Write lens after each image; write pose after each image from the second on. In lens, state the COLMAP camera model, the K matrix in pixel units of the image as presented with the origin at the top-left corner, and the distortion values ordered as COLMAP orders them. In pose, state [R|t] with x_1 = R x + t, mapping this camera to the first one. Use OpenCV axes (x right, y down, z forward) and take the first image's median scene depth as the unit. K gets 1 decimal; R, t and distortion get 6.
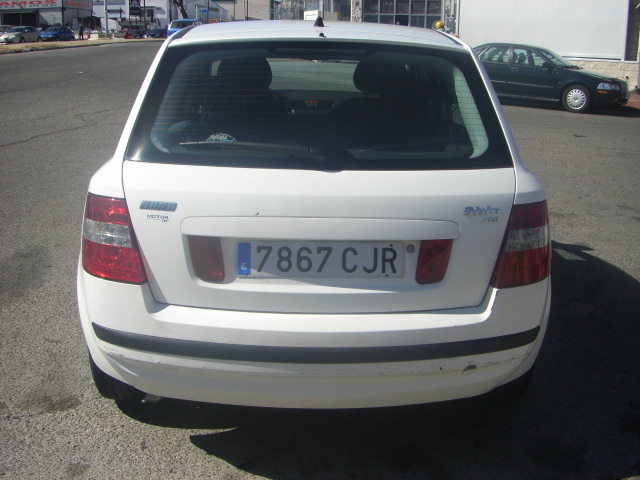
lens RADIAL K [[696.9, 0, 325.0], [0, 696.9, 241.9], [0, 0, 1]] dist [-0.142348, 0.000000]
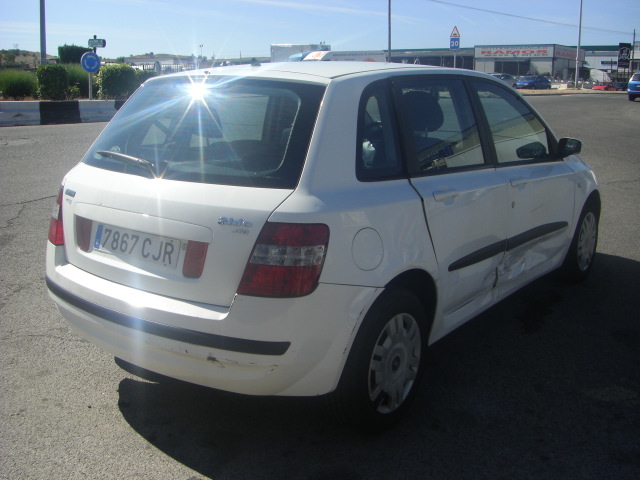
lens RADIAL K [[696.9, 0, 322.2], [0, 696.9, 238.2], [0, 0, 1]] dist [-0.142348, 0.000000]
pose [[0.777831, 0.125204, -0.615875, 1.045569], [-0.171473, 0.985054, -0.016310, -0.025590], [0.604628, 0.118293, 0.787675, 0.197330]]
